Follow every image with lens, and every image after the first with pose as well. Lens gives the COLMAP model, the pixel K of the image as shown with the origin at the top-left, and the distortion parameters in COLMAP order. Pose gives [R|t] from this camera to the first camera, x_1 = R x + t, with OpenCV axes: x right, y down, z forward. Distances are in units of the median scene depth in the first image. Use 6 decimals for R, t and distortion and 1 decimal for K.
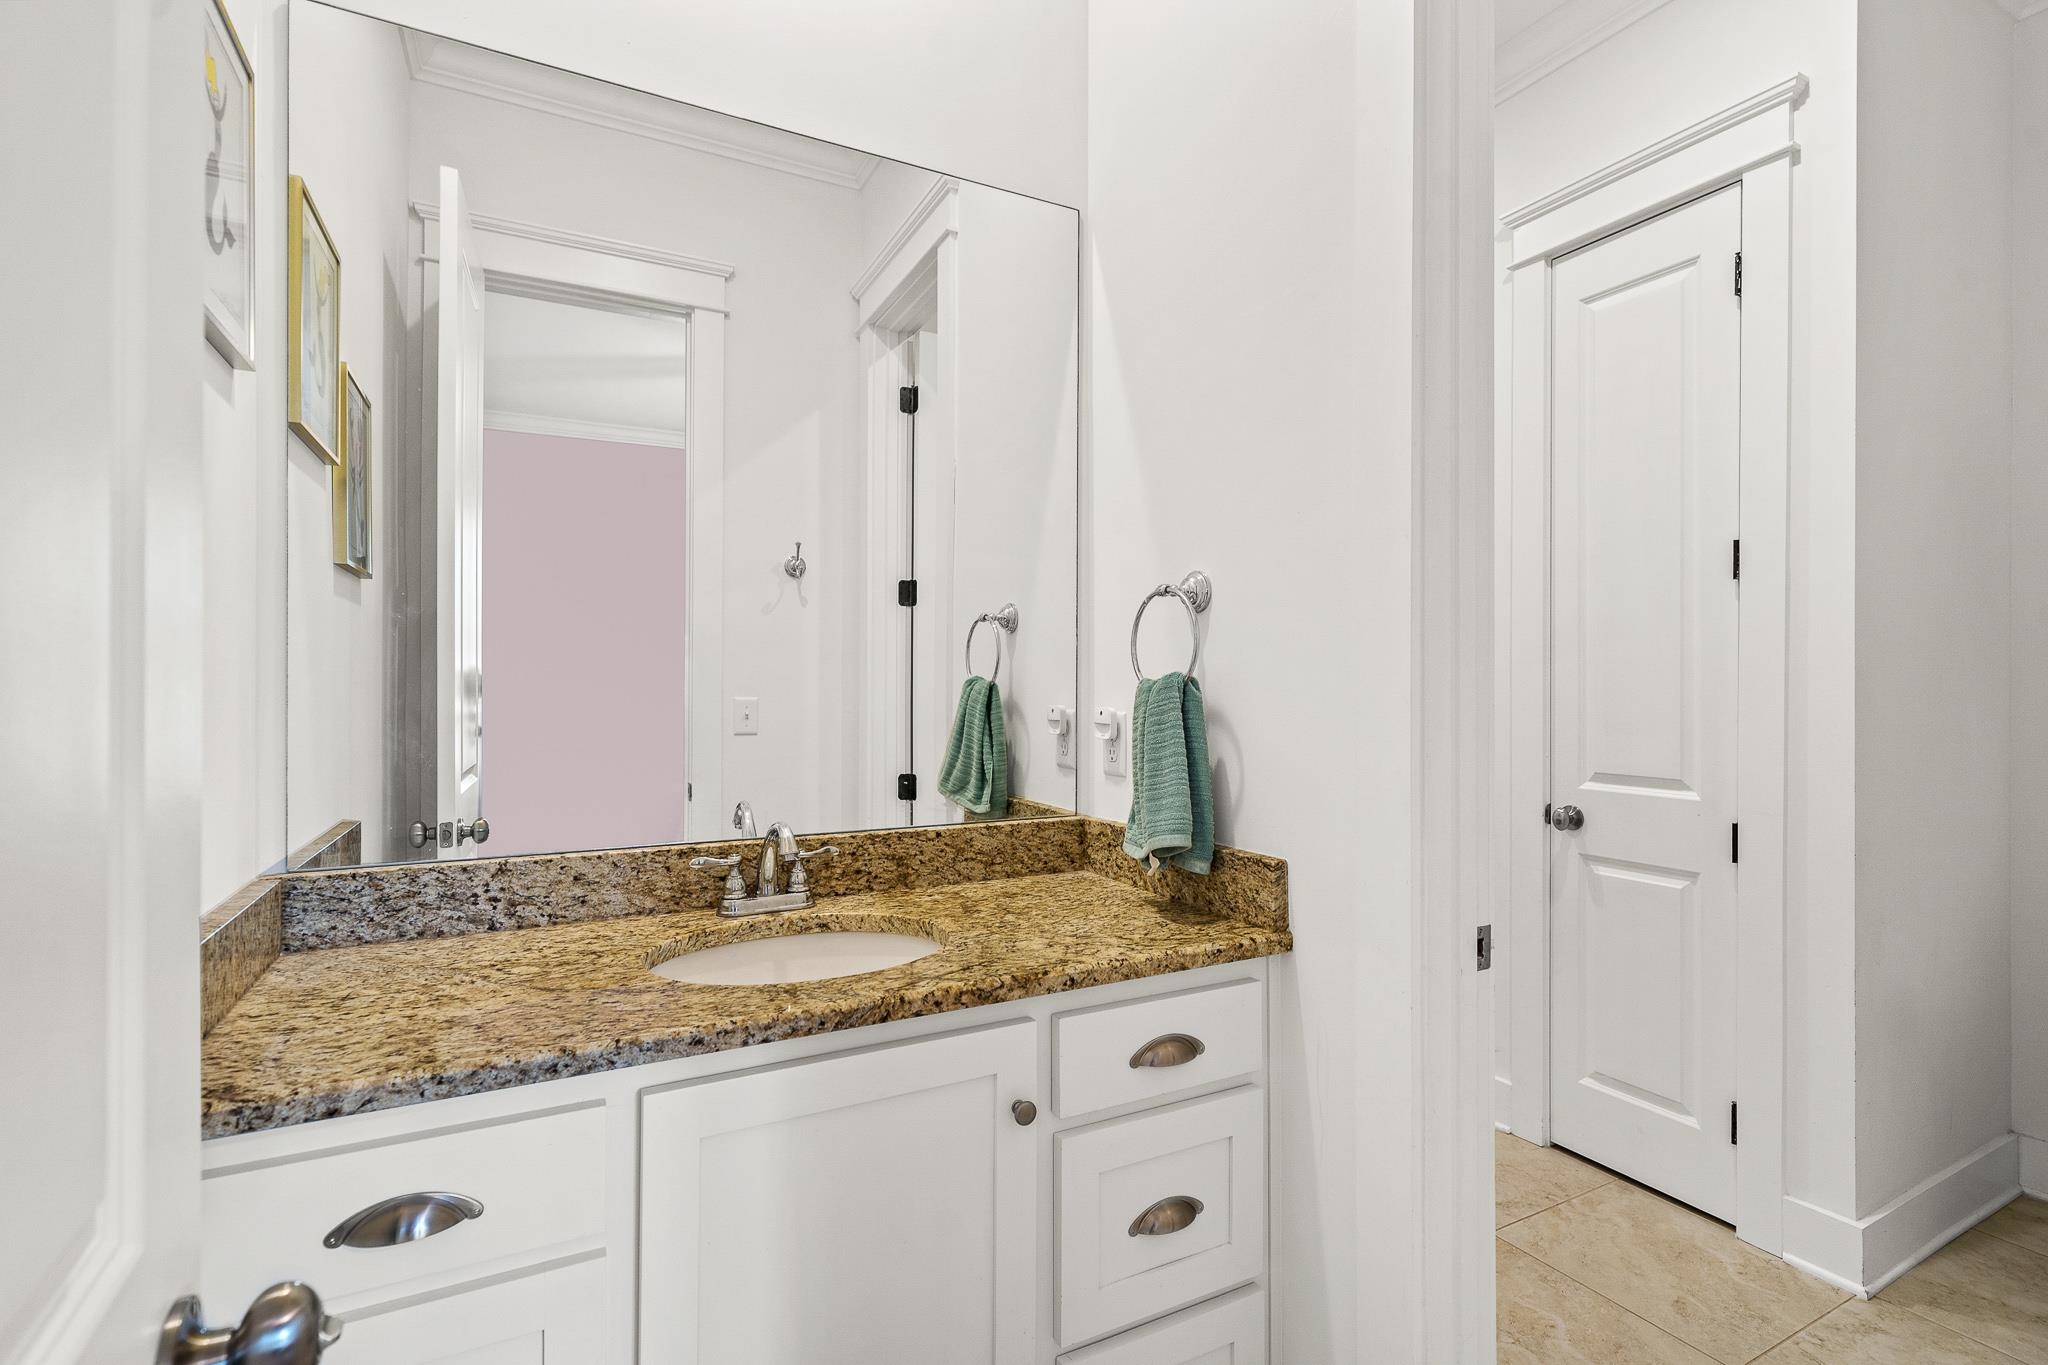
lens RADIAL K [[943.7, 0, 1039.2], [0, 943.7, 684.1], [0, 0, 1]] dist [0.001324, 0.000029]
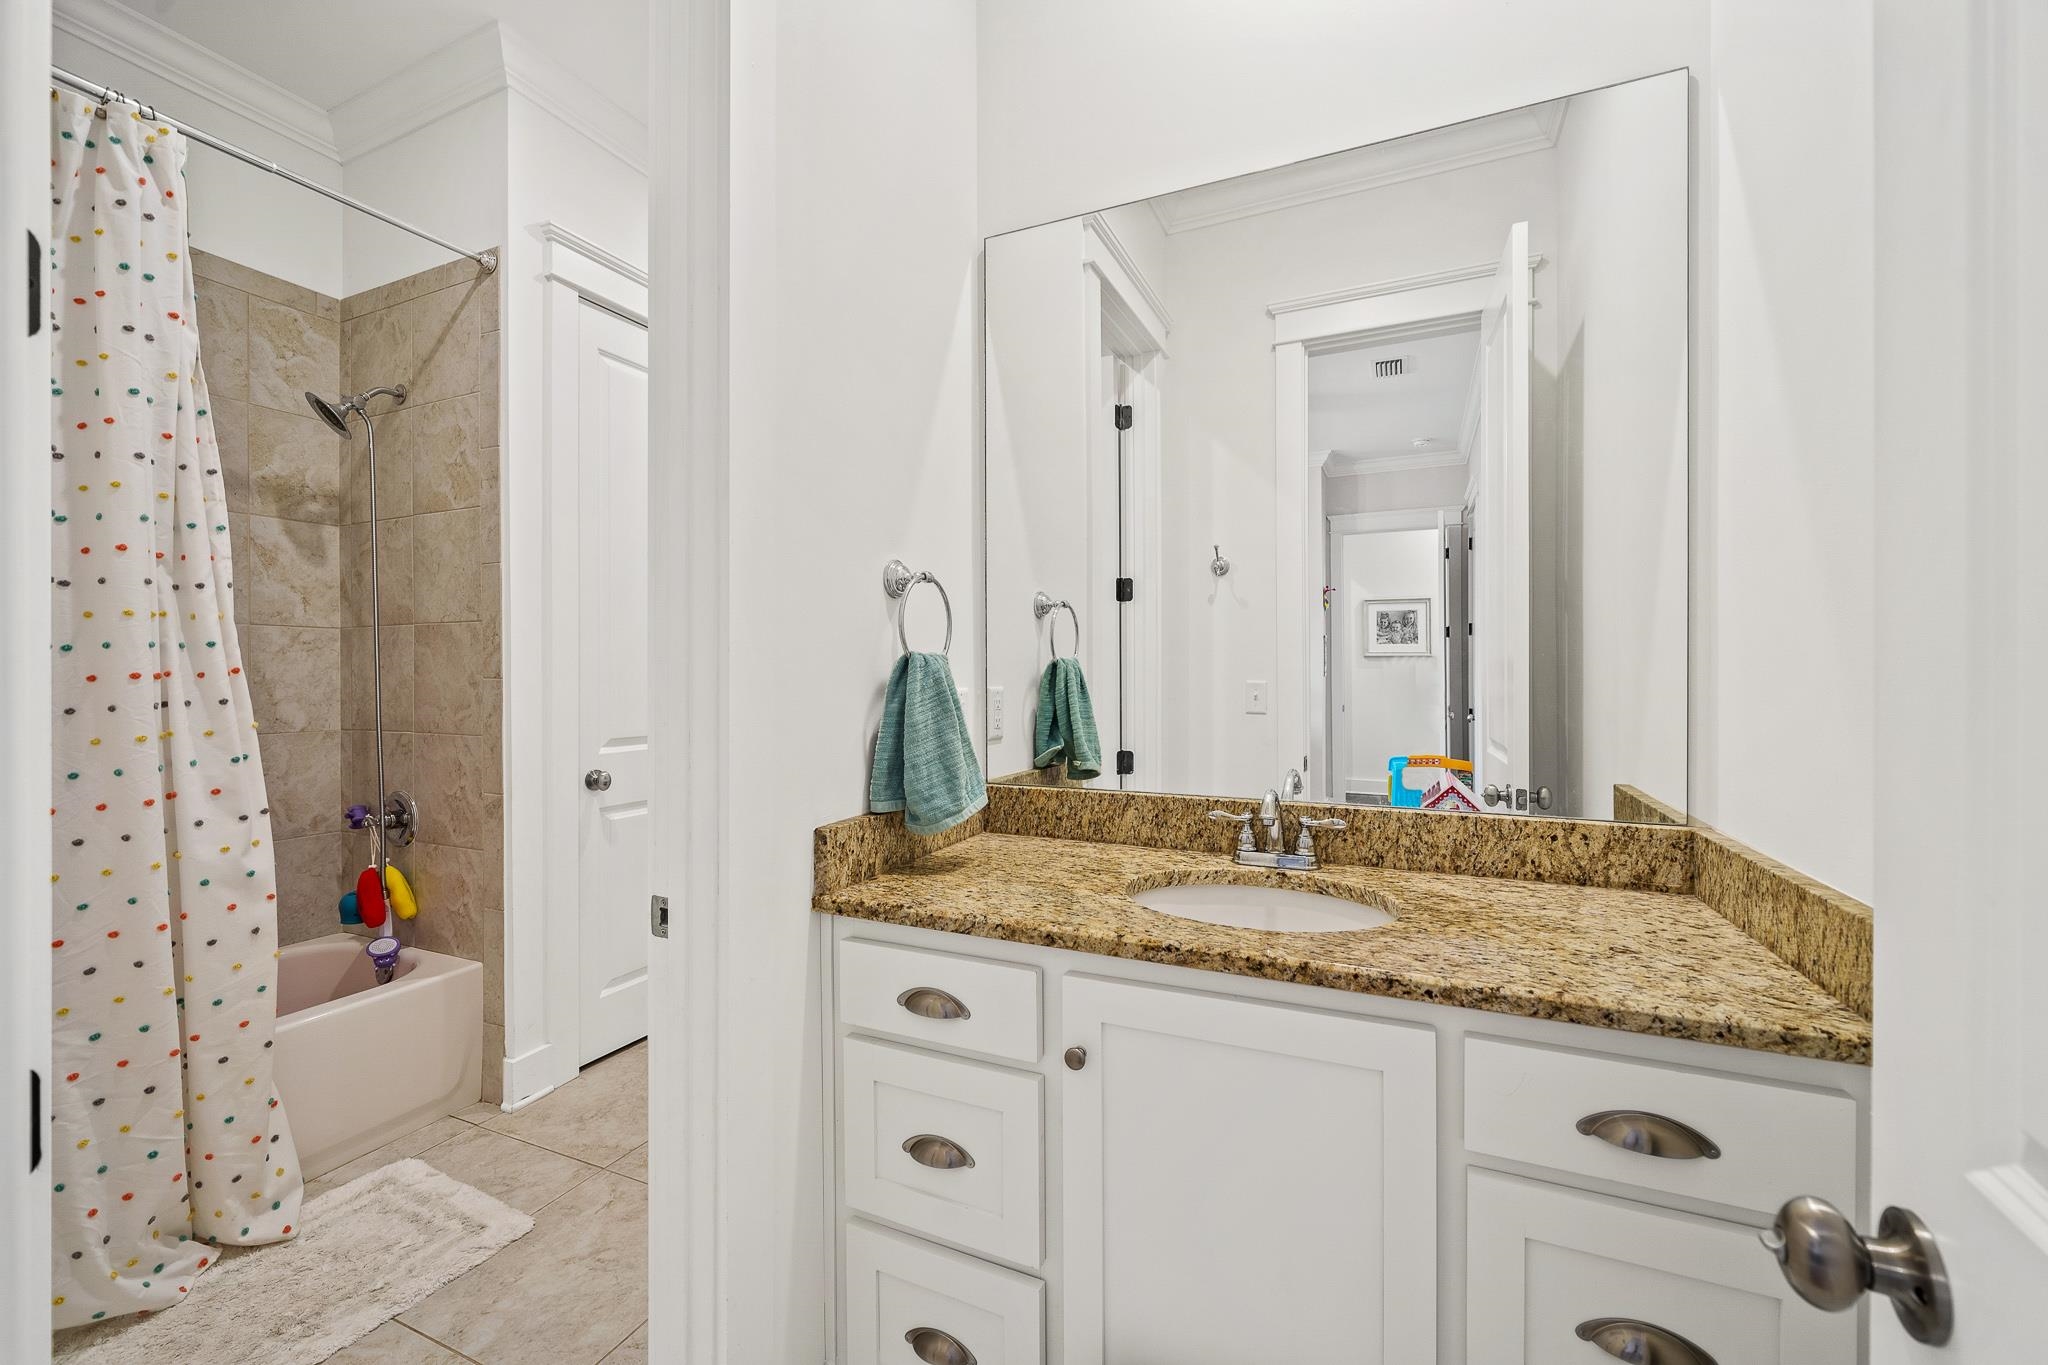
lens RADIAL K [[819.3, 0, 1038.1], [0, 819.3, 680.7], [0, 0, 1]] dist [-0.006432, 0.000432]
pose [[0.605206, 0.007306, -0.796035, 0.334901], [0.007321, 0.999865, 0.014743, -0.000801], [0.796035, -0.014750, 0.605071, 0.176614]]
